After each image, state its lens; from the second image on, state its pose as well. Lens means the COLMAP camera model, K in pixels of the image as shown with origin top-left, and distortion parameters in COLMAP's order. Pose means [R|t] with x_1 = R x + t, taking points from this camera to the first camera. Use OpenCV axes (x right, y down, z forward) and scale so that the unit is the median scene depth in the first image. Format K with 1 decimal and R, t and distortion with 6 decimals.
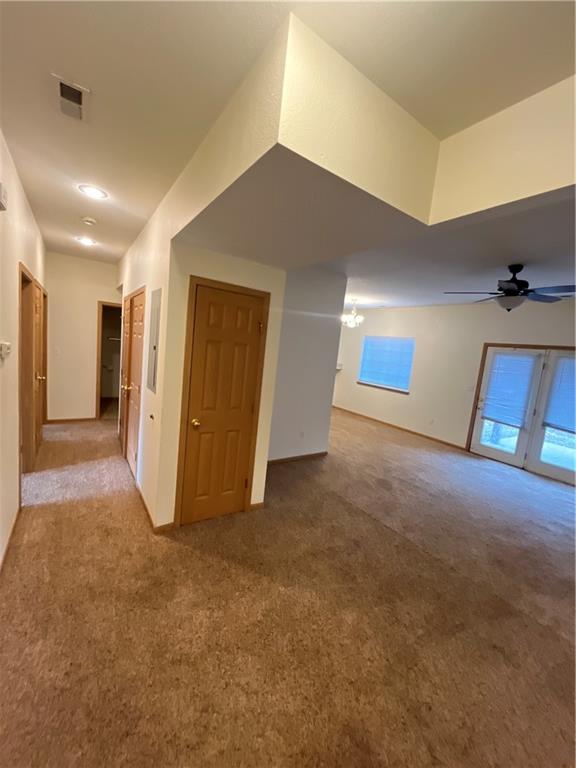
lens RADIAL K [[308.9, 0, 287.8], [0, 308.9, 383.0], [0, 0, 1]] dist [-0.004109, 0.000802]
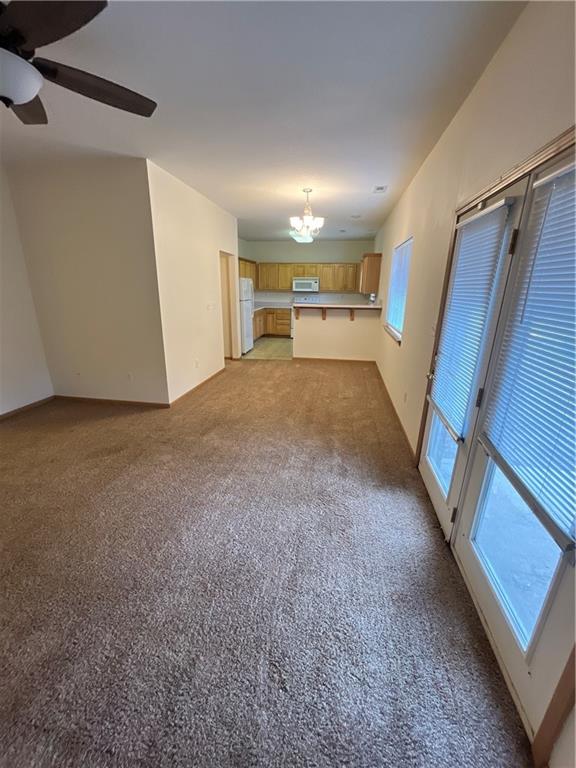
lens RADIAL K [[308.9, 0, 287.8], [0, 308.9, 383.0], [0, 0, 1]] dist [-0.004109, 0.000802]
pose [[0.713981, 0.121590, -0.689527, 1.659942], [-0.023310, 0.988388, 0.150154, 0.071328], [0.699777, -0.091135, 0.708524, 1.199643]]
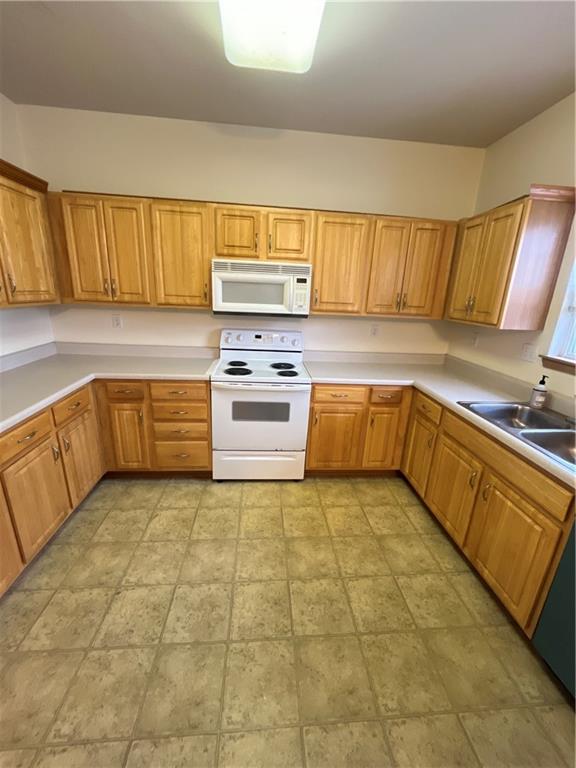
lens RADIAL K [[308.9, 0, 287.8], [0, 308.9, 383.0], [0, 0, 1]] dist [-0.004109, 0.000802]
pose [[0.868764, 0.081598, -0.488458, -0.191564], [-0.016882, 0.990639, 0.135462, -0.352134], [0.494938, -0.109439, 0.862009, 3.117472]]
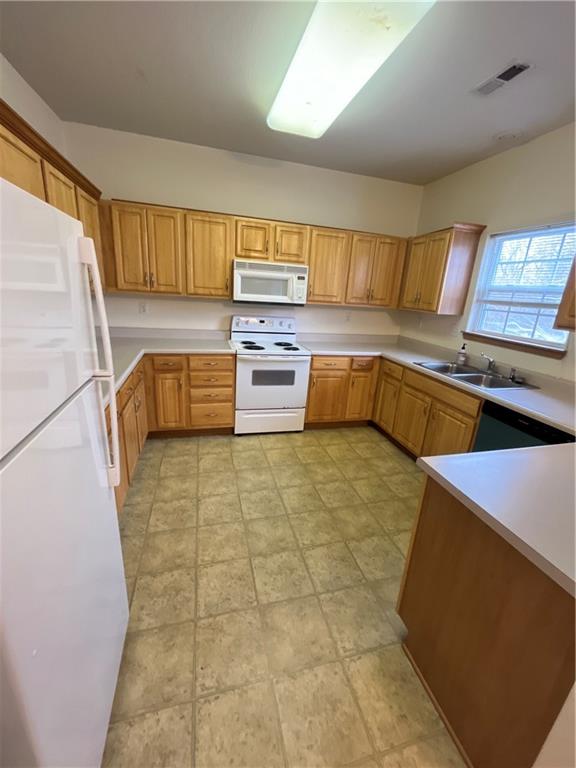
lens RADIAL K [[308.9, 0, 287.8], [0, 308.9, 383.0], [0, 0, 1]] dist [-0.004109, 0.000802]
pose [[0.943967, 0.057769, -0.324945, -0.258745], [-0.008857, 0.988642, 0.150032, -0.302692], [0.329922, -0.138747, 0.933756, 2.749206]]
